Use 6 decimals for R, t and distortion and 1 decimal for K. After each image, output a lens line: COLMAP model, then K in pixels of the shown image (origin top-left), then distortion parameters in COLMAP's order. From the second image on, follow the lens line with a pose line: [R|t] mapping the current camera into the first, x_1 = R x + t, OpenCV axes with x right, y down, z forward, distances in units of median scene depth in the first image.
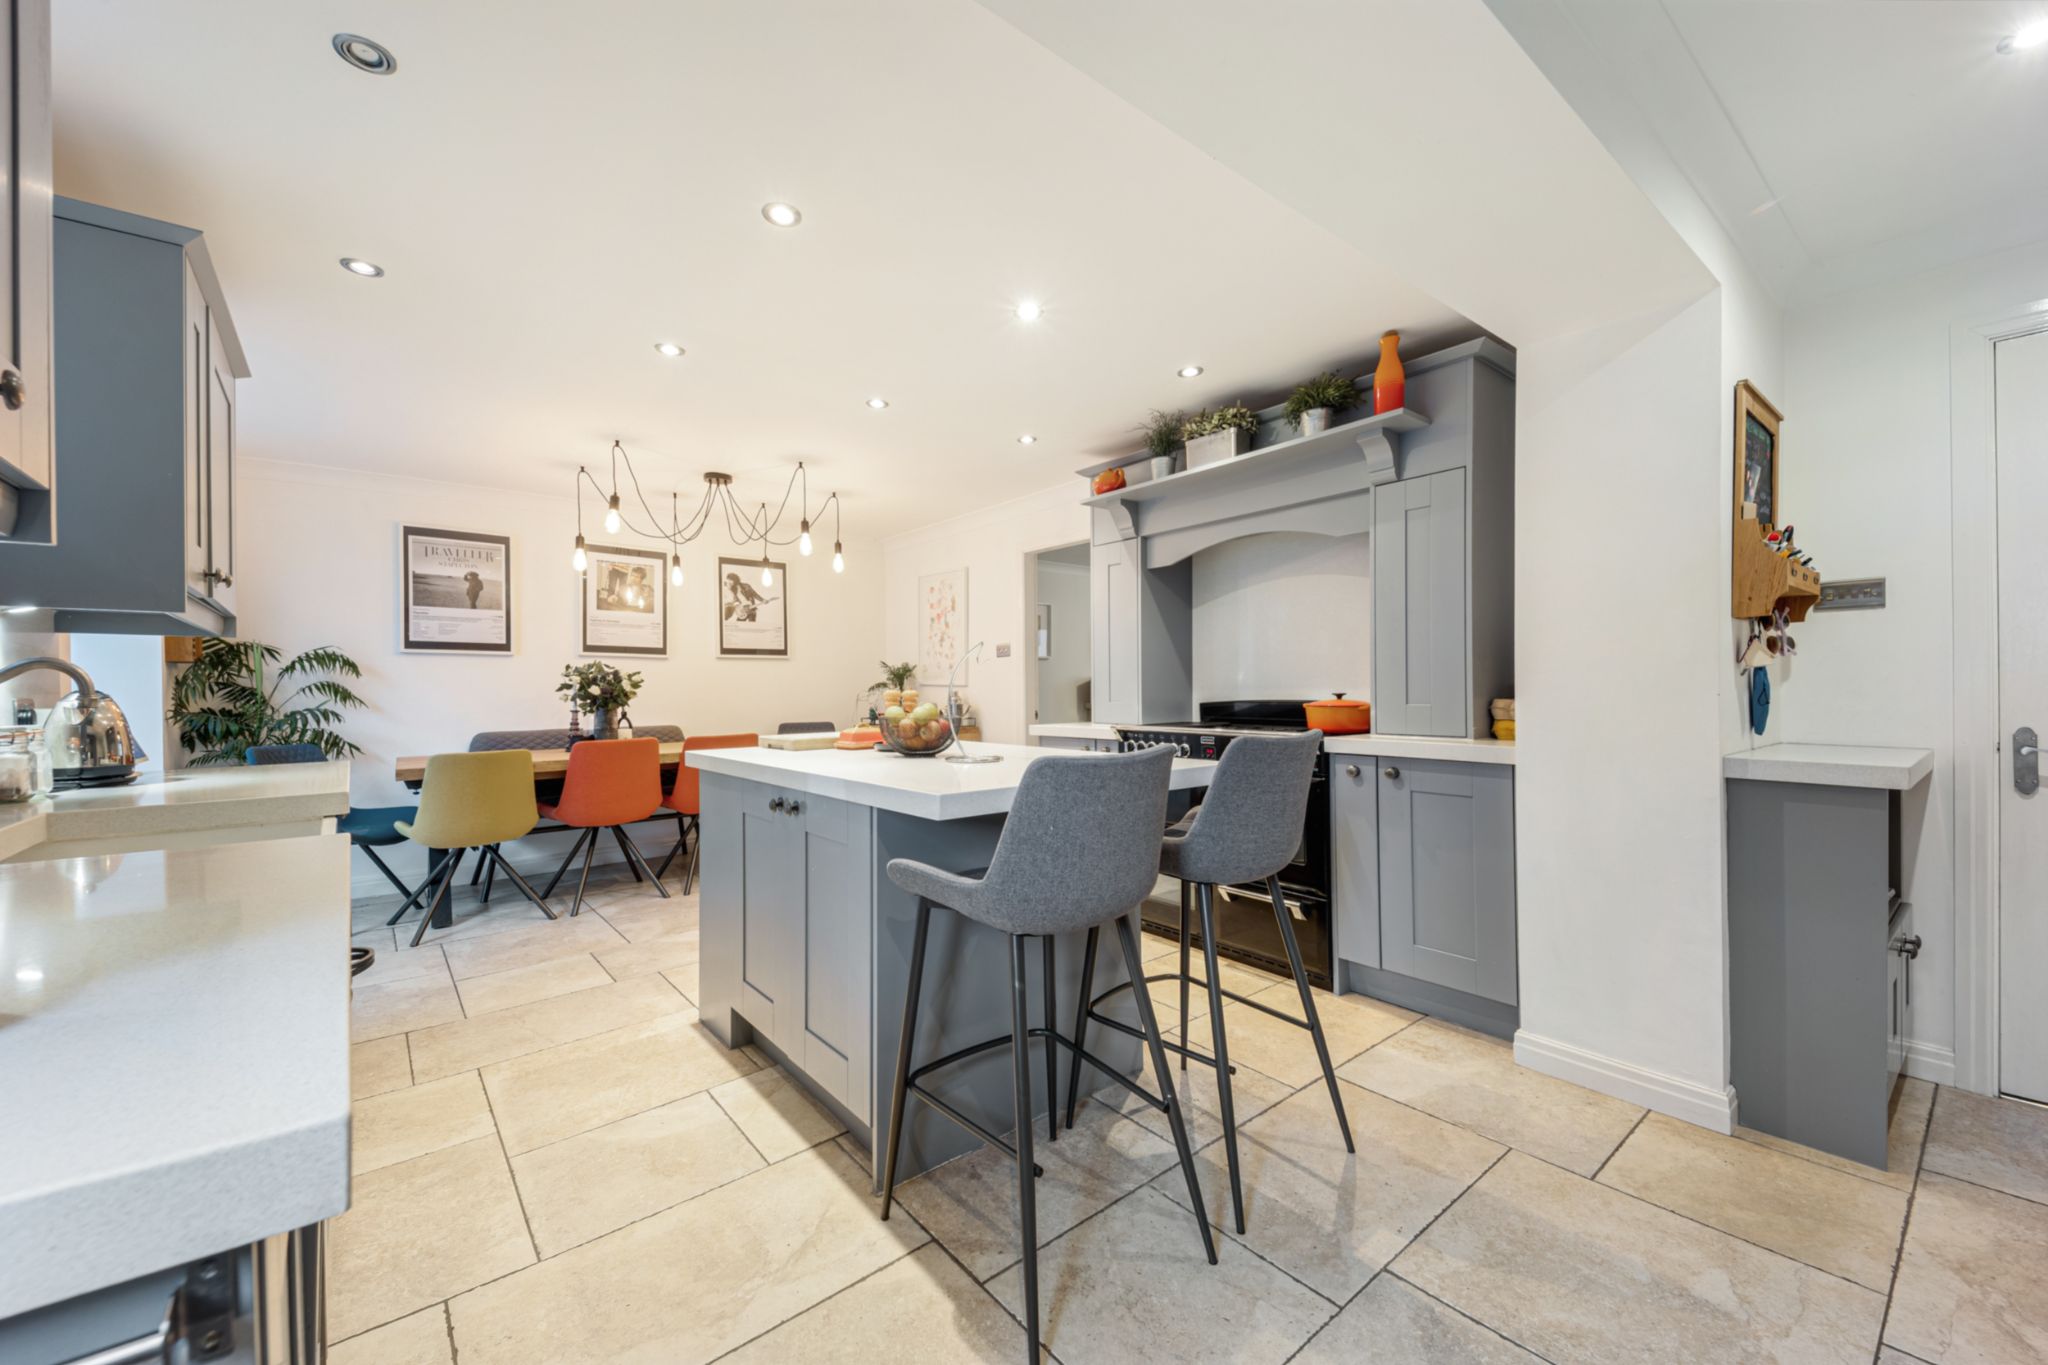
lens RADIAL K [[794.4, 0, 1024.0], [0, 794.4, 682.5], [0, 0, 1]] dist [0.065813, 0.000022]
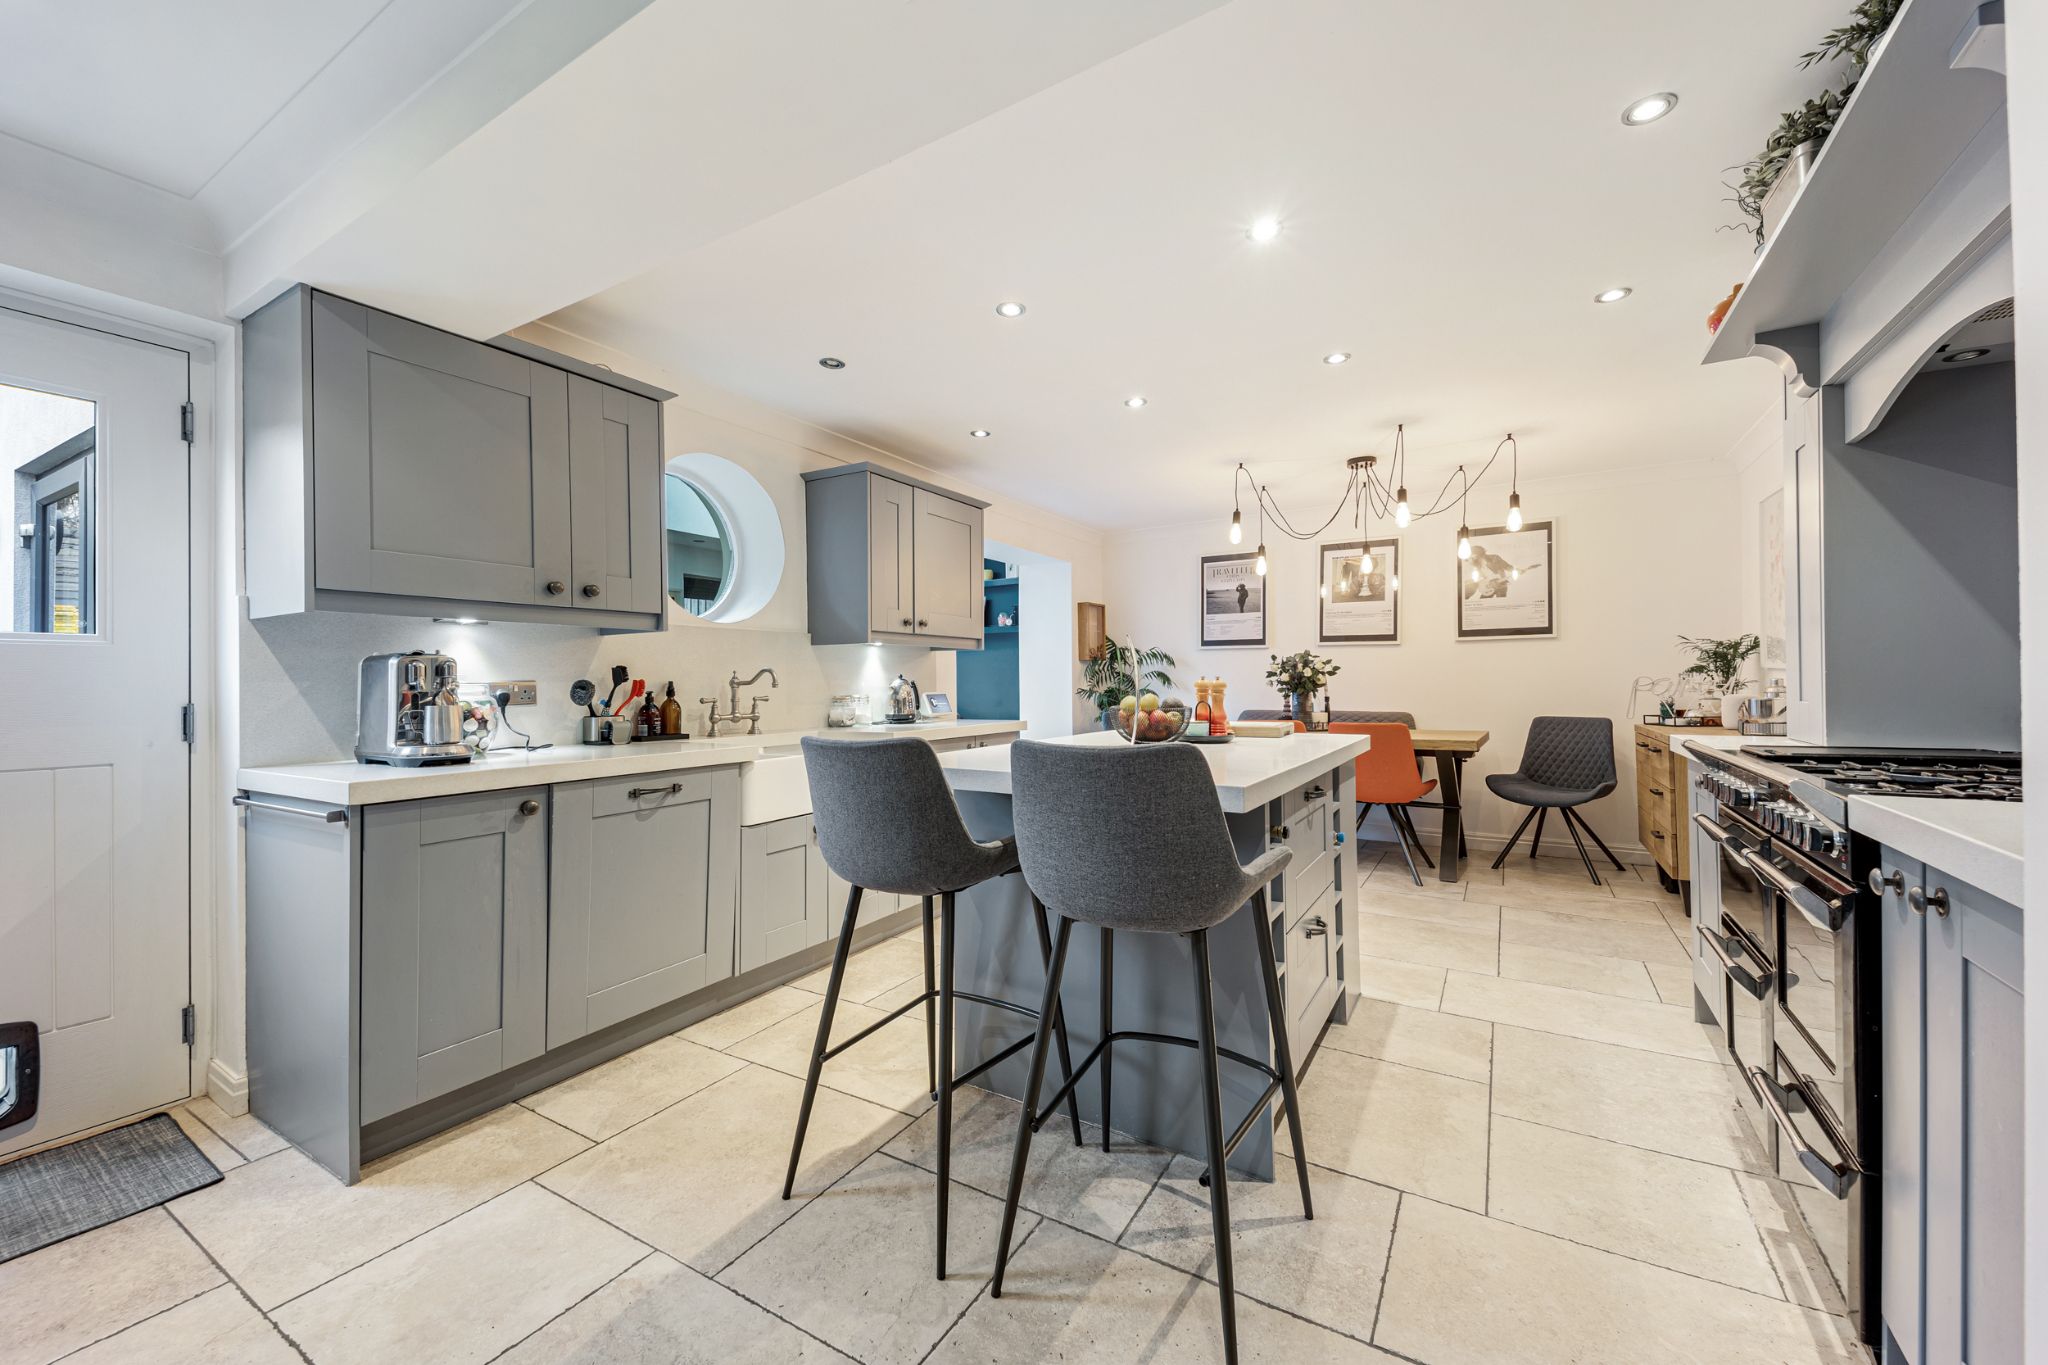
lens RADIAL K [[799.4, 0, 1024.0], [0, 799.4, 682.5], [0, 0, 1]] dist [0.071922, 0.000050]
pose [[0.332347, 0.009488, -0.943110, 0.447131], [0.011583, 0.999833, 0.014140, -0.003665], [0.943086, -0.015624, 0.332181, 0.295515]]
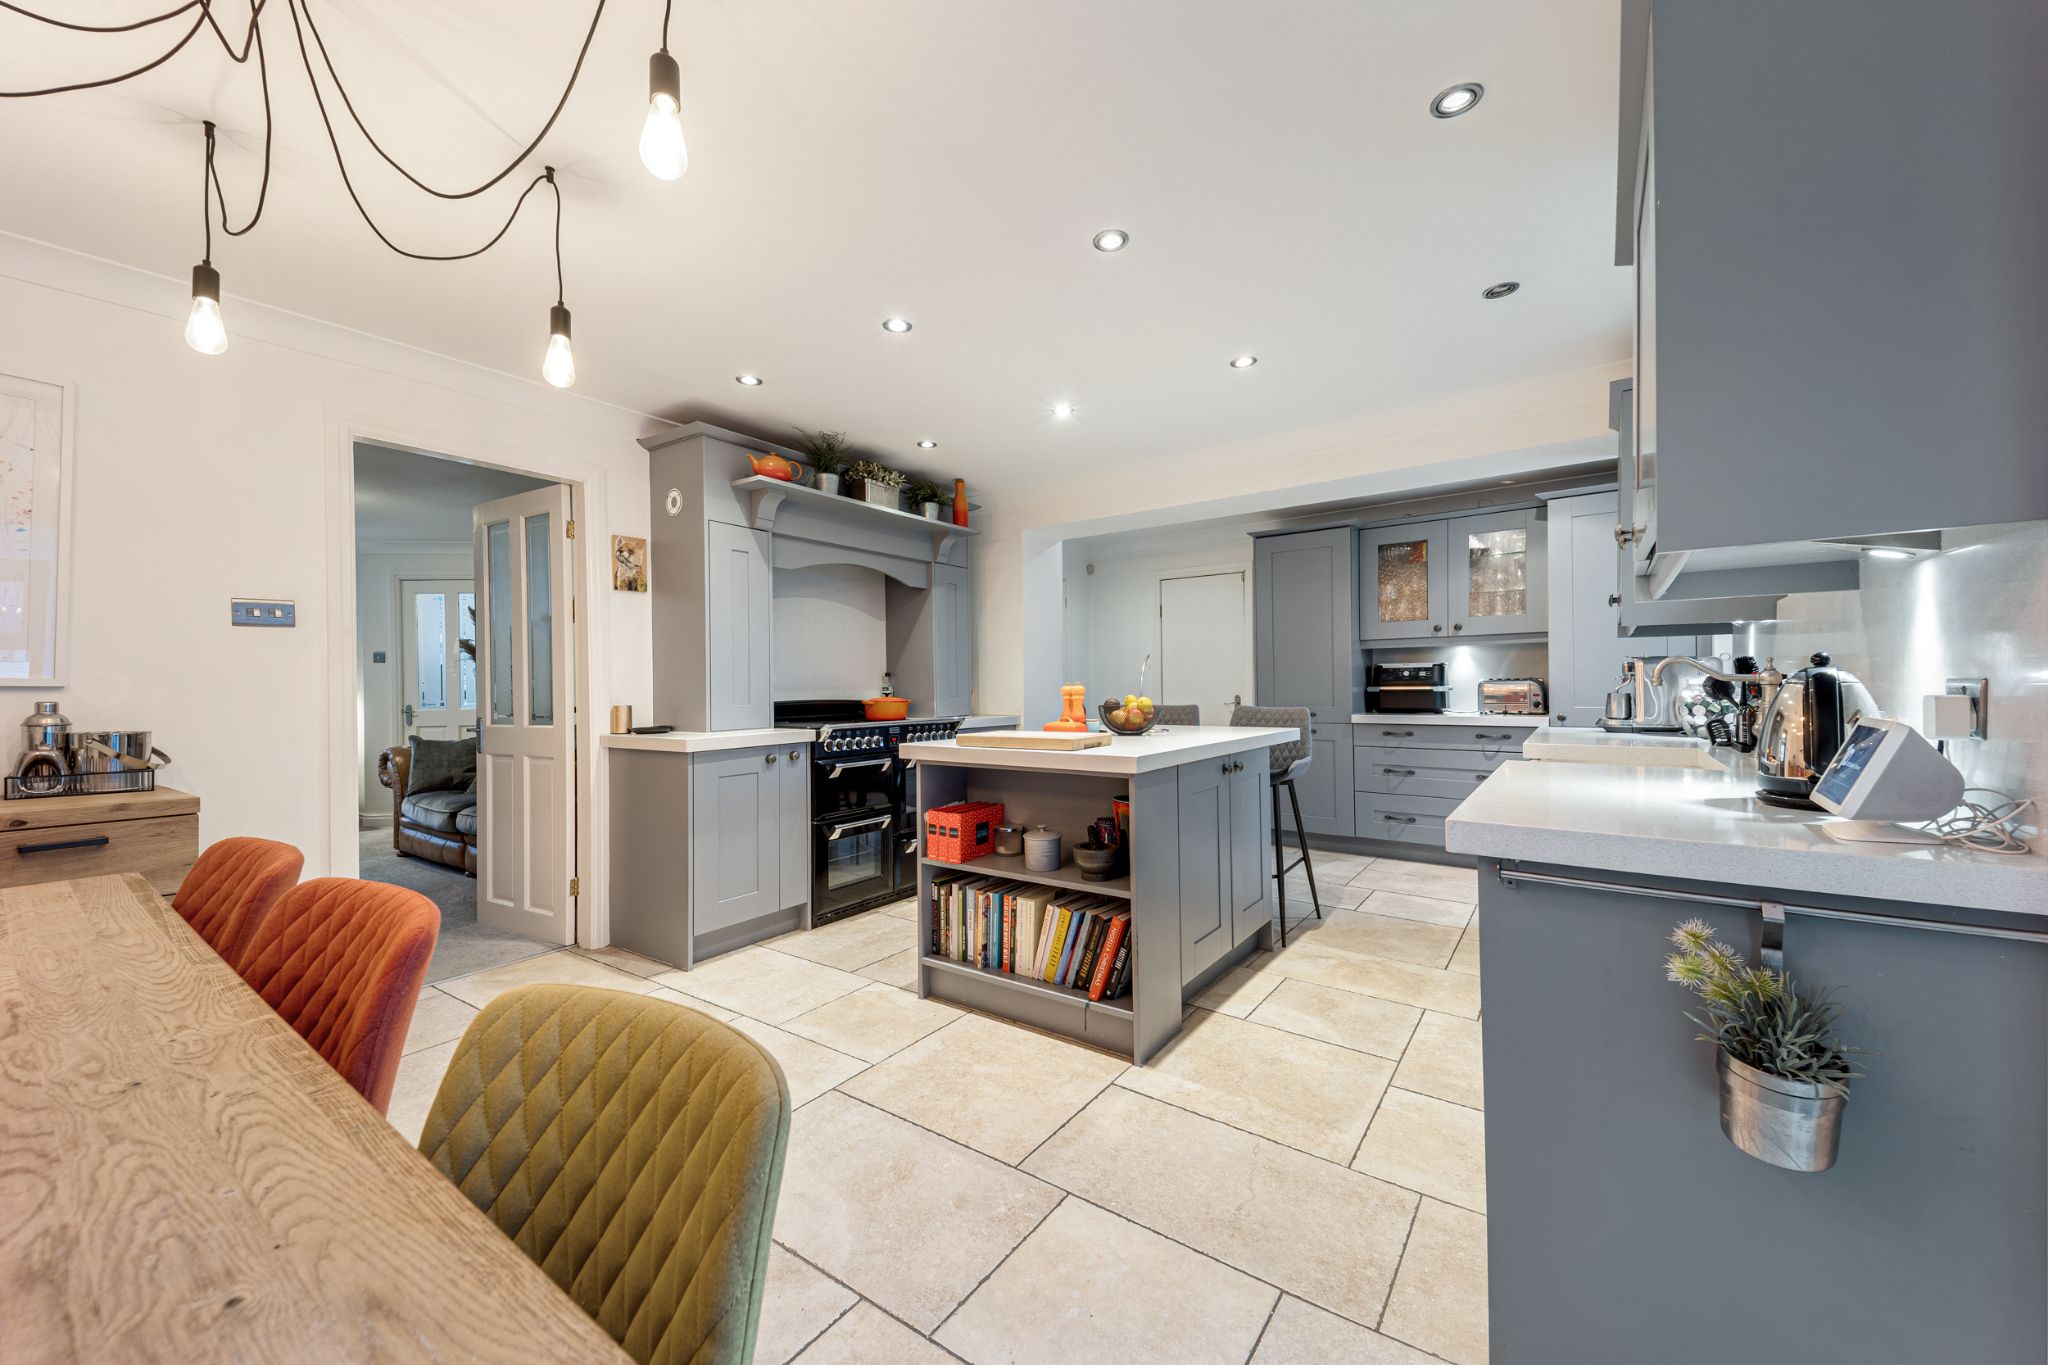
lens RADIAL K [[780.7, 0, 978.5], [0, 780.7, 696.6], [0, 0, 1]] dist [0.023863, 0.000078]
pose [[-0.227759, -0.001250, 0.973717, -0.770712], [0.005354, 0.999982, 0.002536, 0.013416], [-0.973703, 0.005791, -0.227748, 0.891122]]
